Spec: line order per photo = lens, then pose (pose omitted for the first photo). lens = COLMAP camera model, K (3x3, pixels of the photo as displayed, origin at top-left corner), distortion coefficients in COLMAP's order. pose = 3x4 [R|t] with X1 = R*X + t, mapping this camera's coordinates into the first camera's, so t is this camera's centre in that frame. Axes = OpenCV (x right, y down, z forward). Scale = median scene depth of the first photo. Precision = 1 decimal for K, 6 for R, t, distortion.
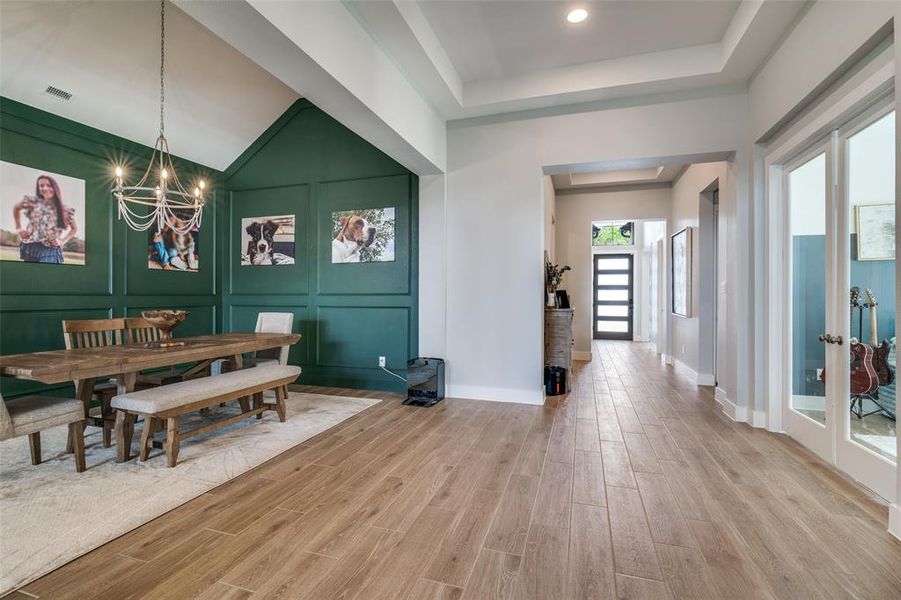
lens RADIAL K [[416.6, 0, 441.0], [0, 416.6, 298.1], [0, 0, 1]] dist [-0.008760, -0.000807]
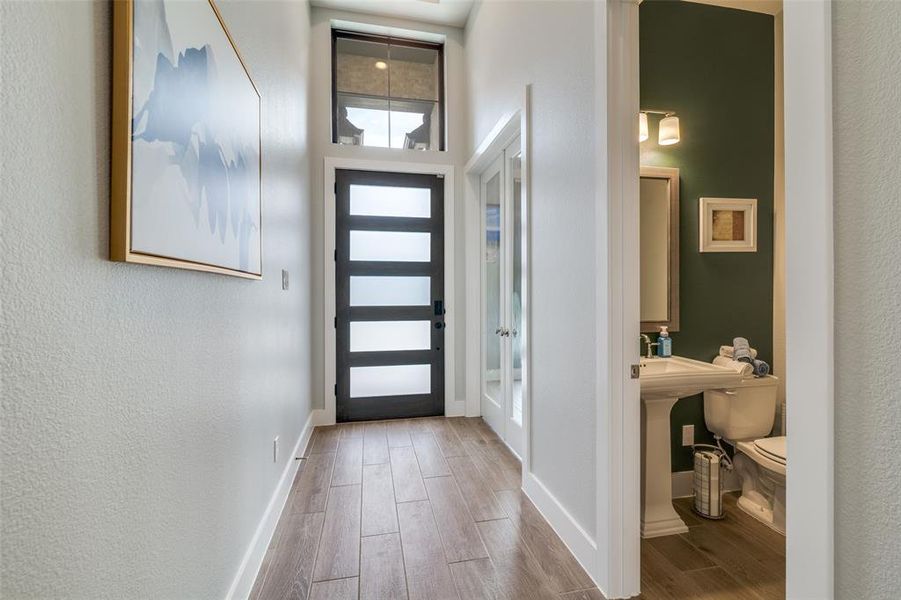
lens RADIAL K [[416.6, 0, 450.7], [0, 416.6, 297.1], [0, 0, 1]] dist [-0.008760, -0.000807]
pose [[0.872172, -0.013365, 0.489017, 0.287540], [0.011407, 0.999911, 0.006984, -0.003682], [-0.489067, -0.000513, 0.872246, 0.674507]]
